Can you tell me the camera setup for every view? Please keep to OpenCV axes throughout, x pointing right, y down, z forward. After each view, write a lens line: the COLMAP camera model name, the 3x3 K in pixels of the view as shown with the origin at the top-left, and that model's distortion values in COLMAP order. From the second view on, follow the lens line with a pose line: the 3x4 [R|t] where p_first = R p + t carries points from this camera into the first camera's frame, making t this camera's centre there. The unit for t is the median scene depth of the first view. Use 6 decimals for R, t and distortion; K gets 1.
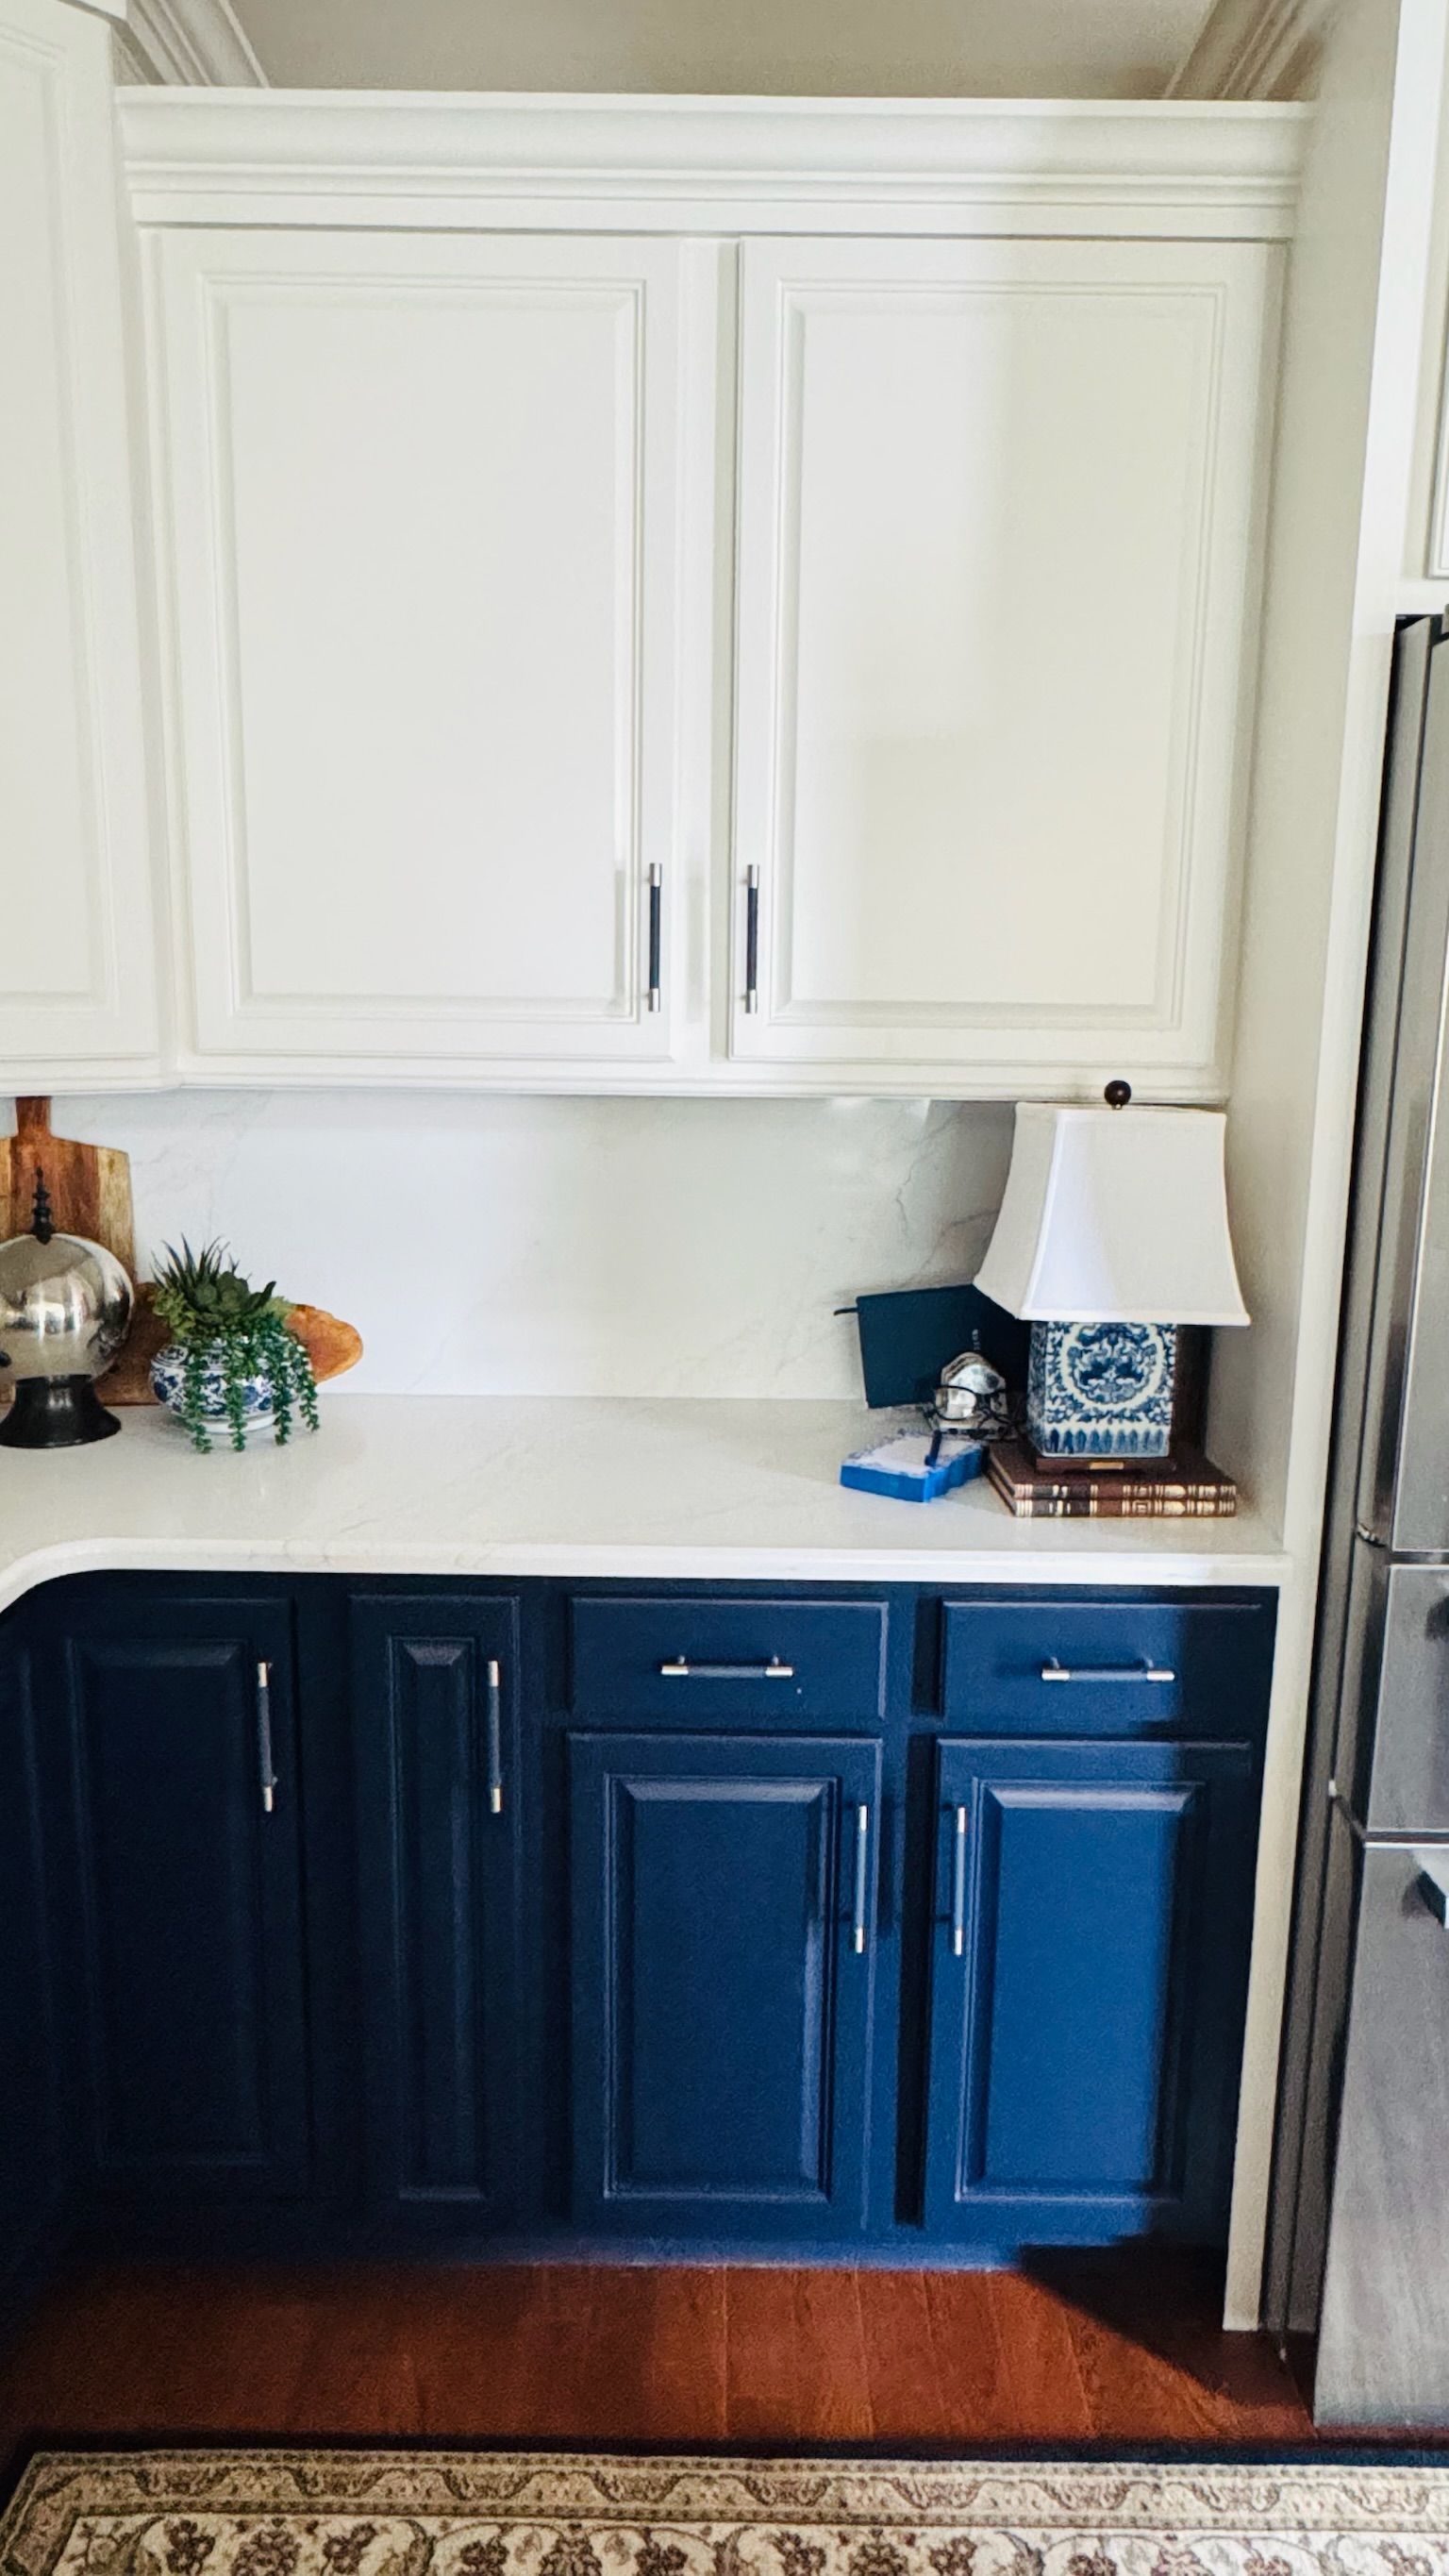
lens RADIAL K [[1643.1, 0, 689.6], [0, 1643.1, 1263.8], [0, 0, 1]] dist [-0.012424, -0.000720]
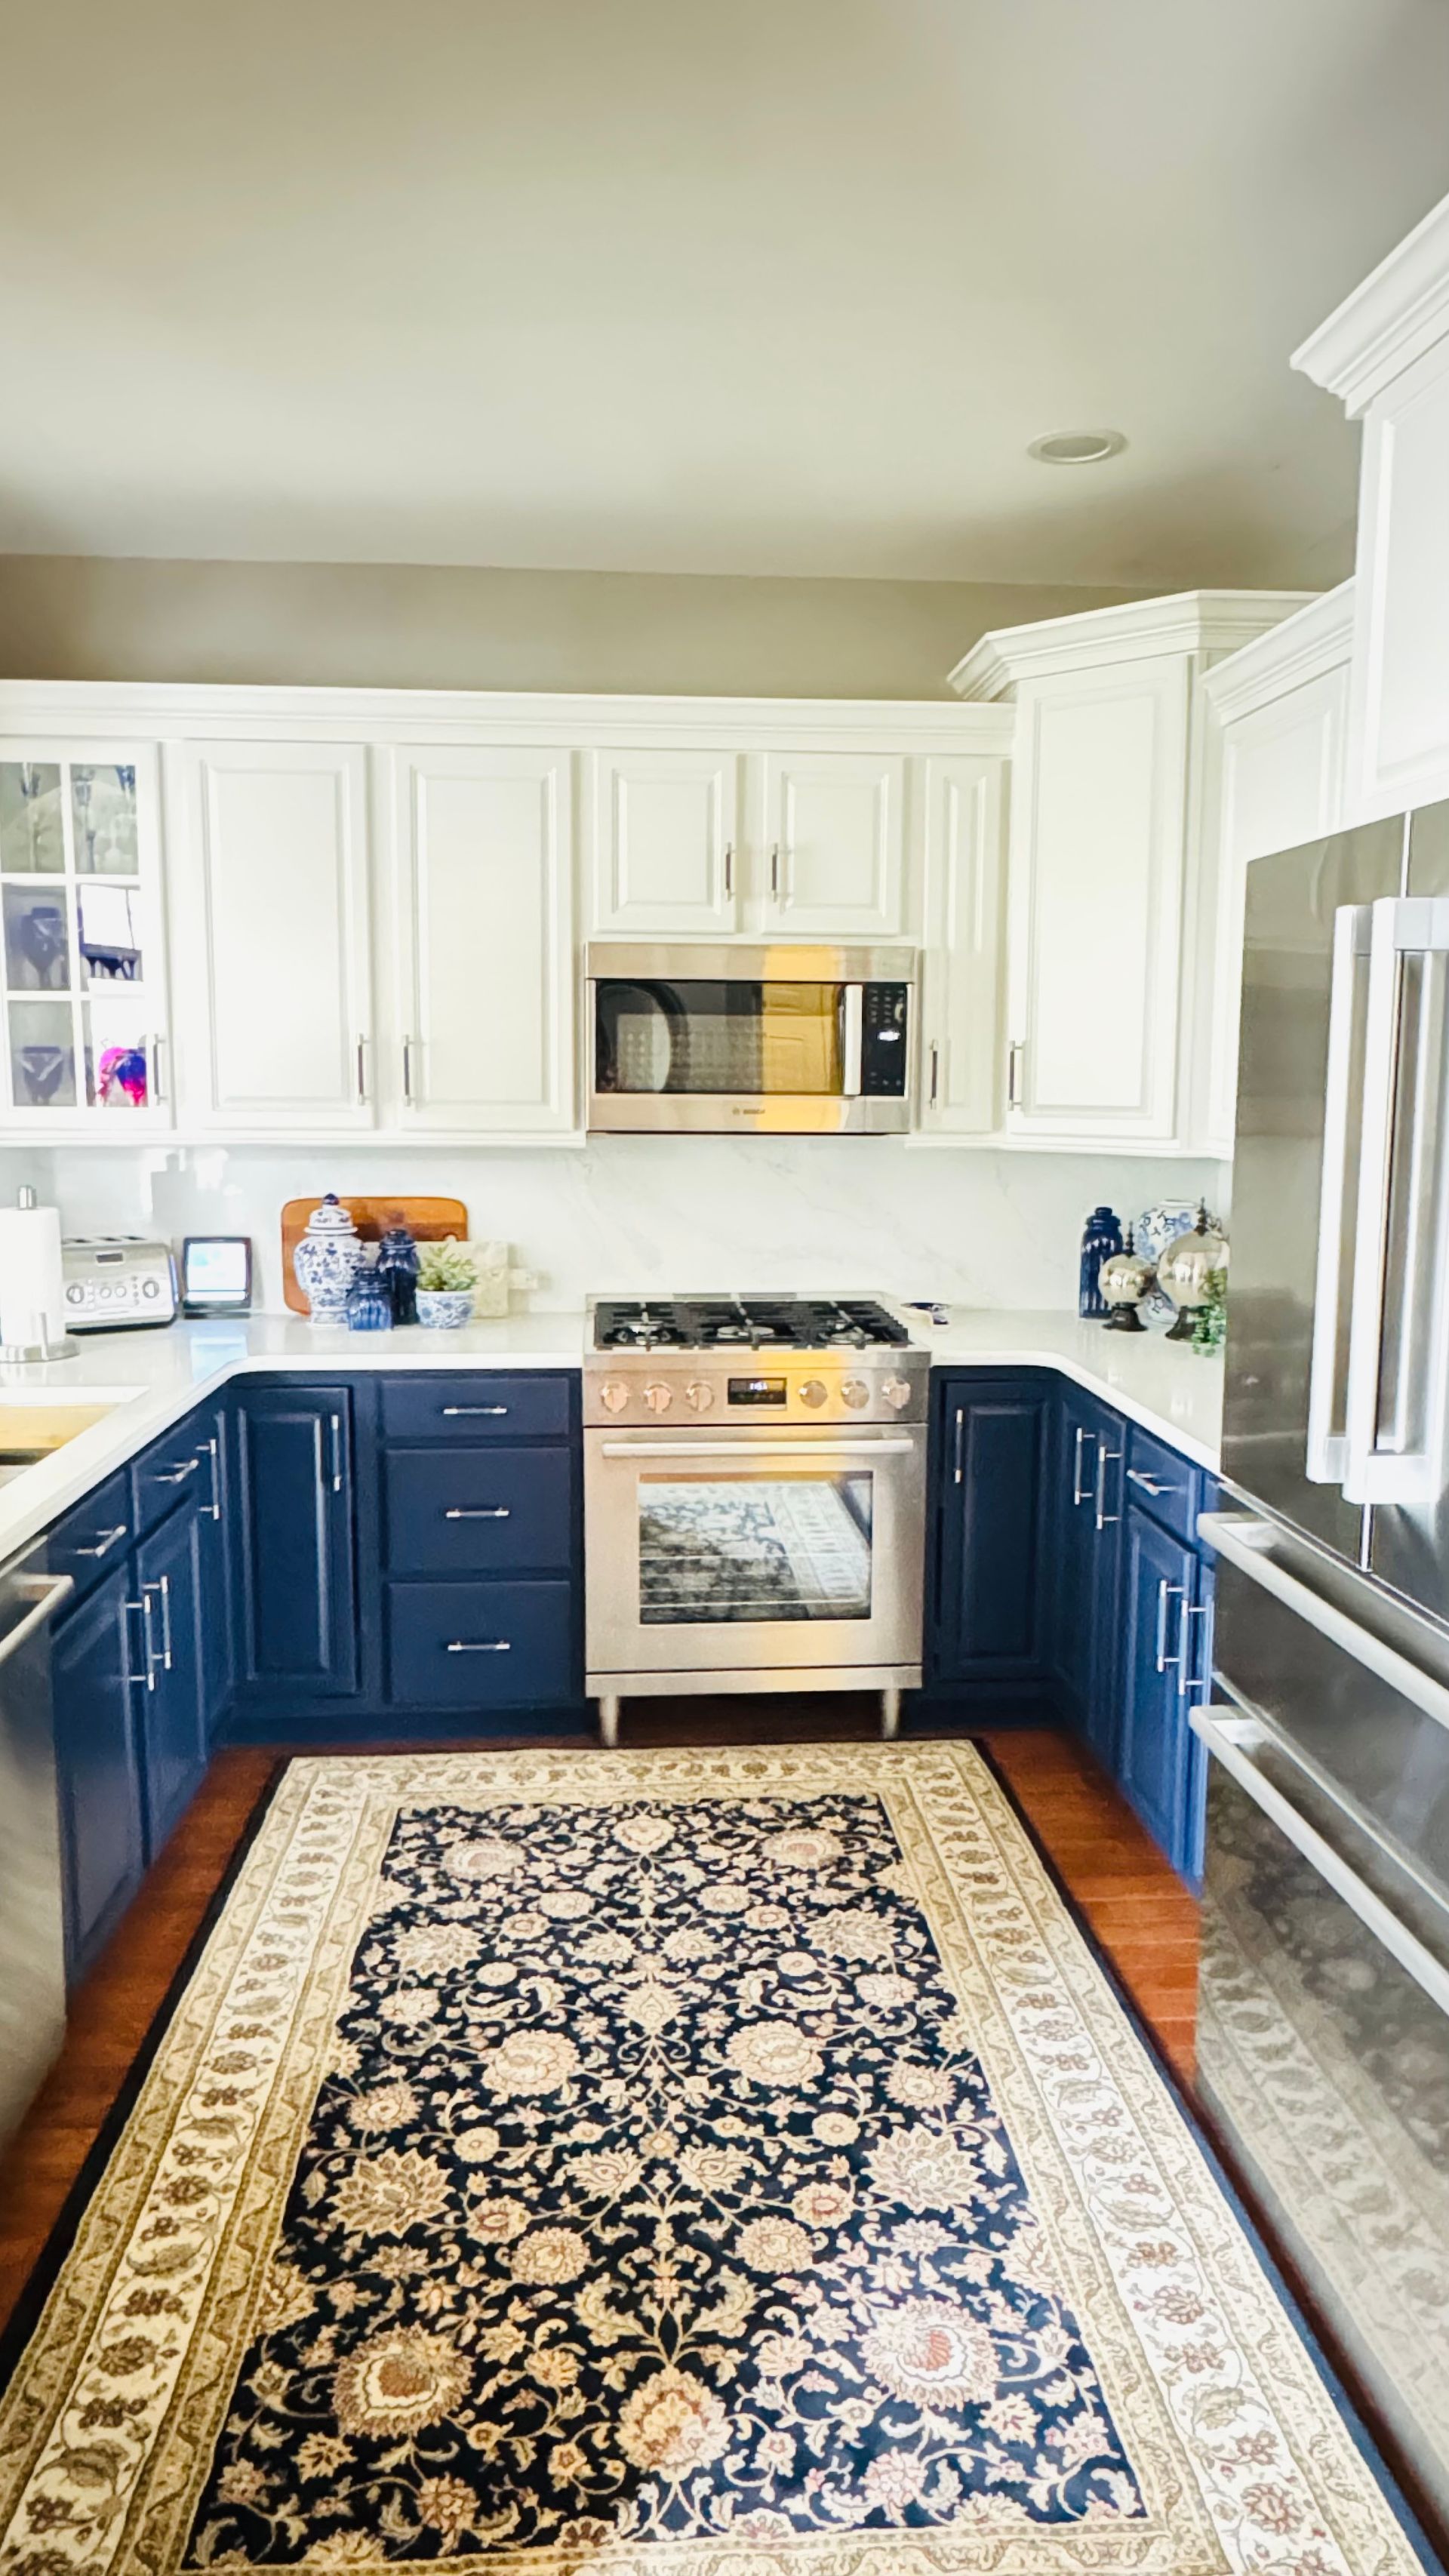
lens RADIAL K [[1584.0, 0, 788.2], [0, 1584.0, 1297.9], [0, 0, 1]] dist [-0.023540, -0.000717]
pose [[0.114251, 0.122760, -0.985838, 1.488311], [-0.171650, 0.979851, 0.102121, -0.051434], [0.978511, 0.157552, 0.133021, 0.319835]]
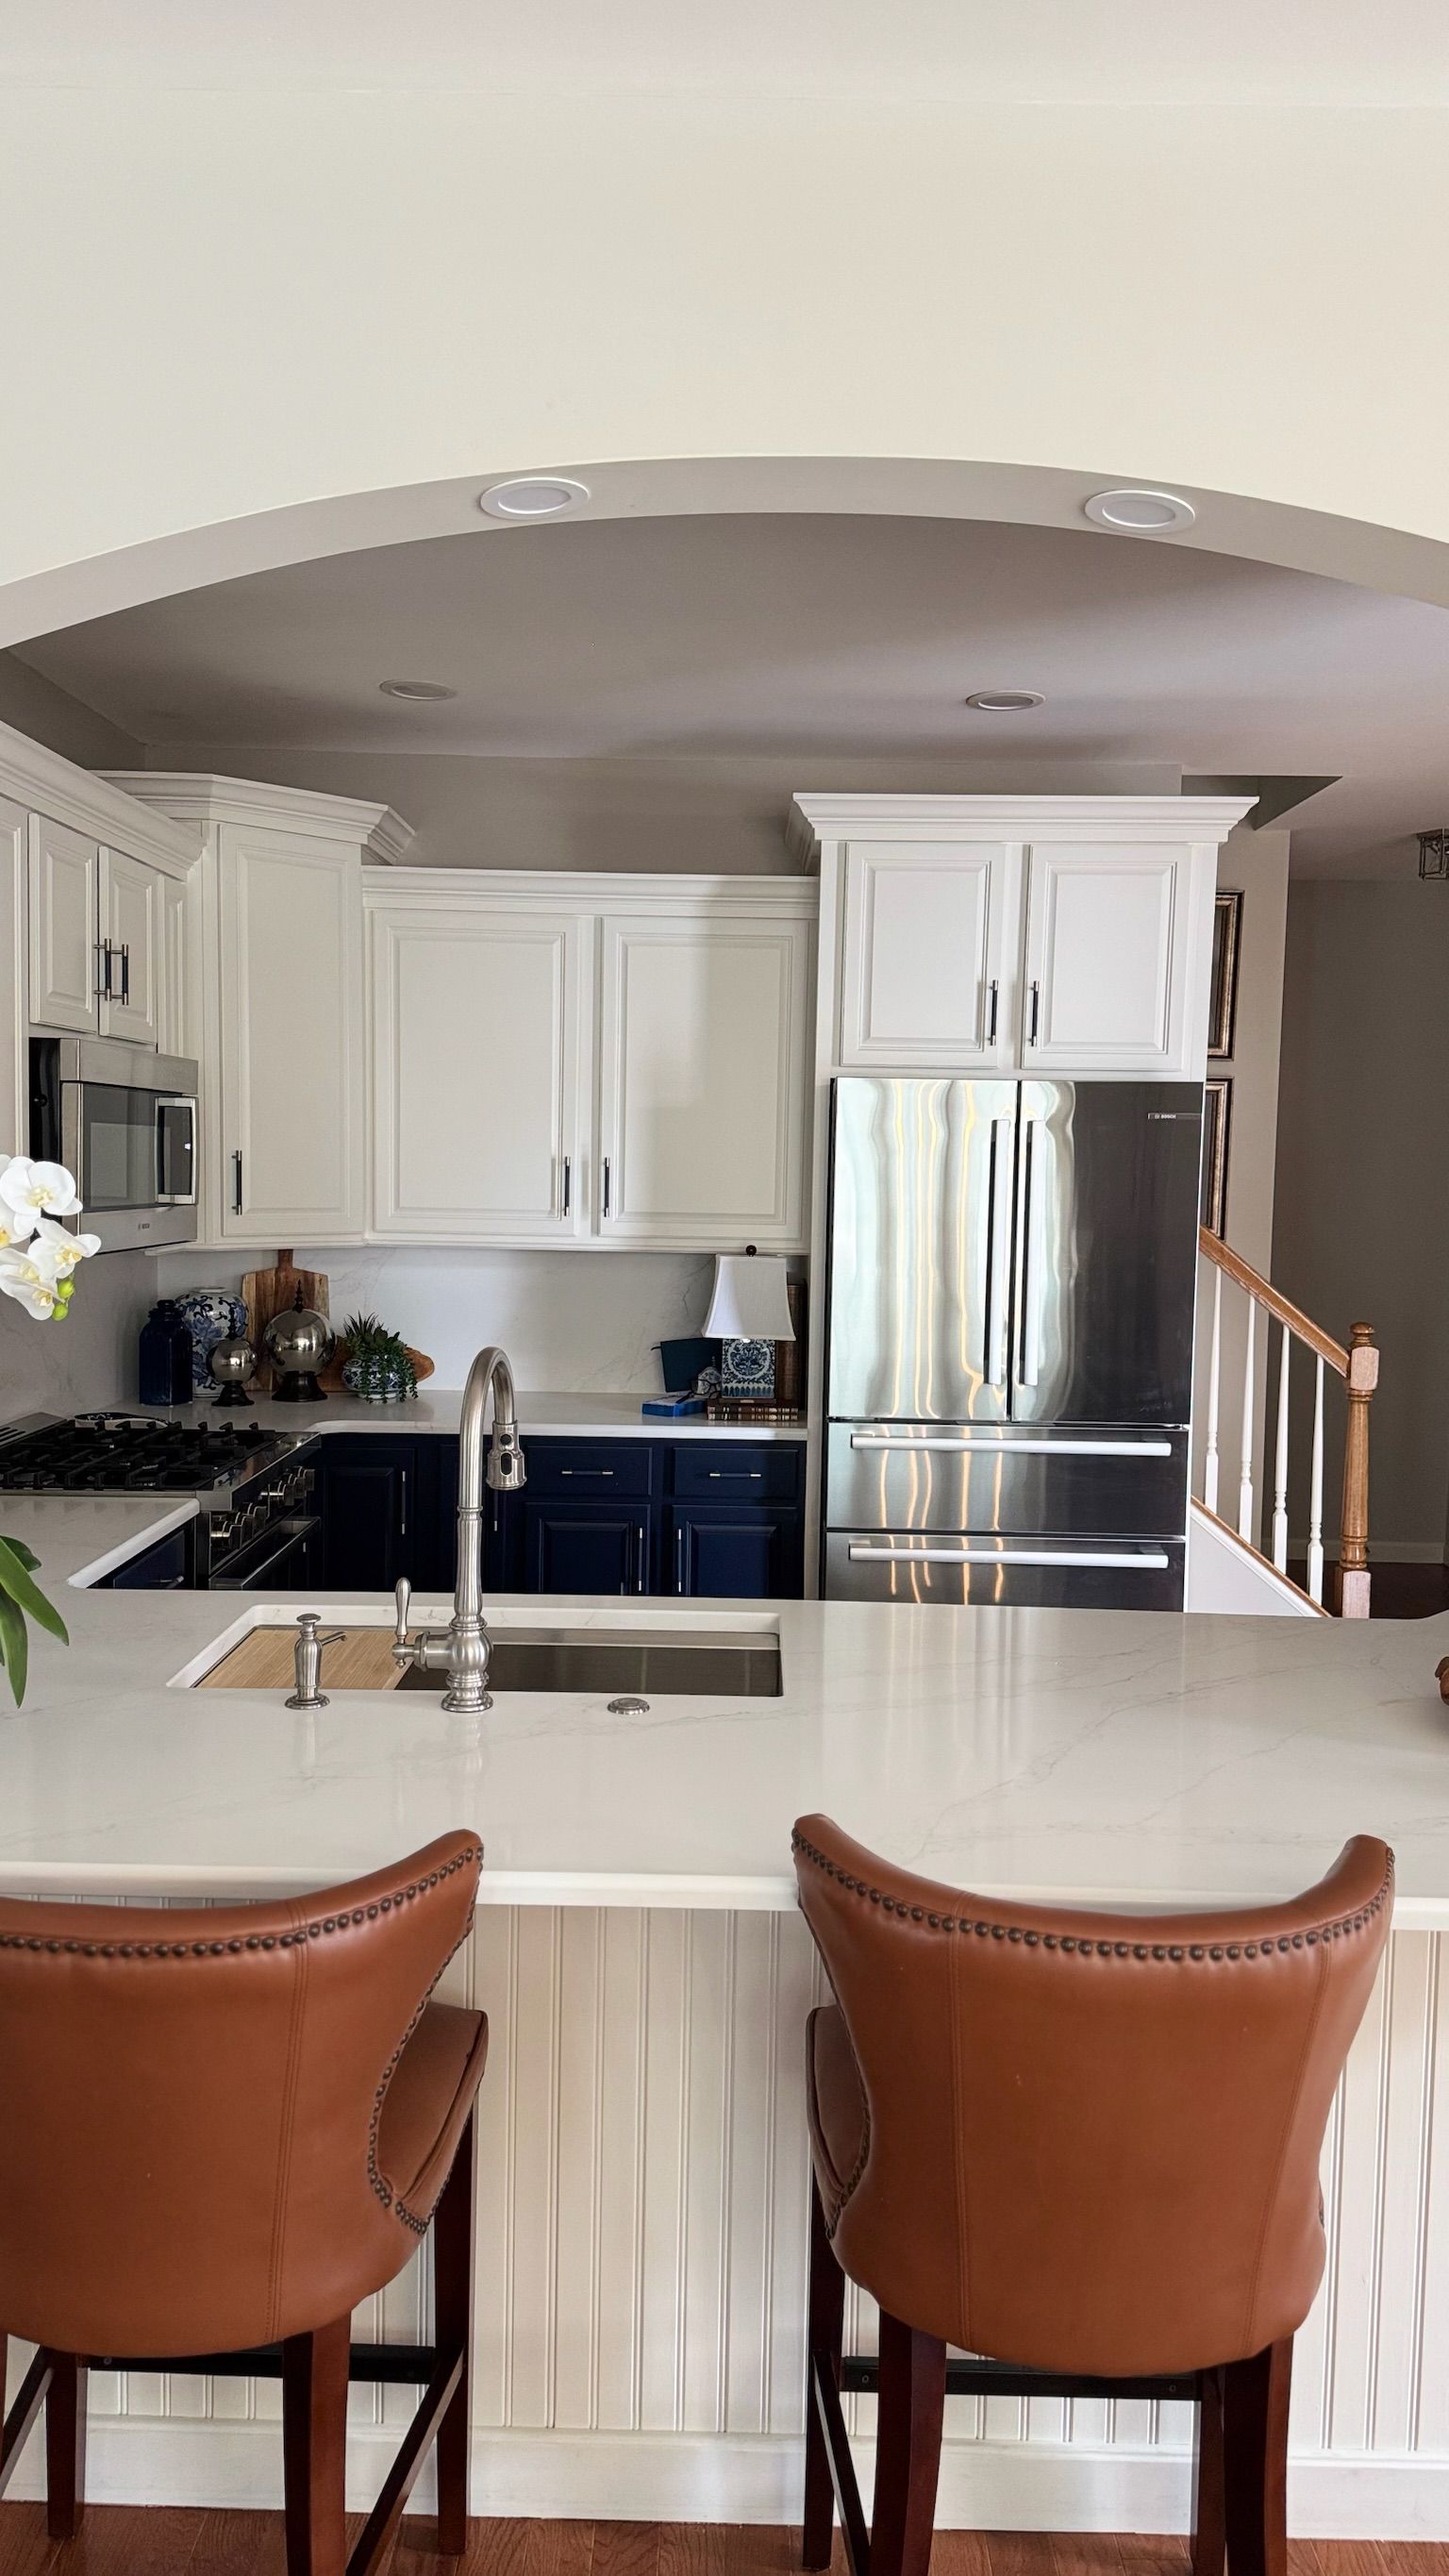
lens RADIAL K [[1782.9, 0, 727.0], [0, 1782.9, 1292.1], [0, 0, 1]] dist [0.116220, -0.005024]
pose [[0.999869, 0.007728, 0.014228, 0.175789], [-0.006409, 0.995872, -0.090543, 0.193126], [-0.014869, 0.090440, 0.995791, -1.598208]]
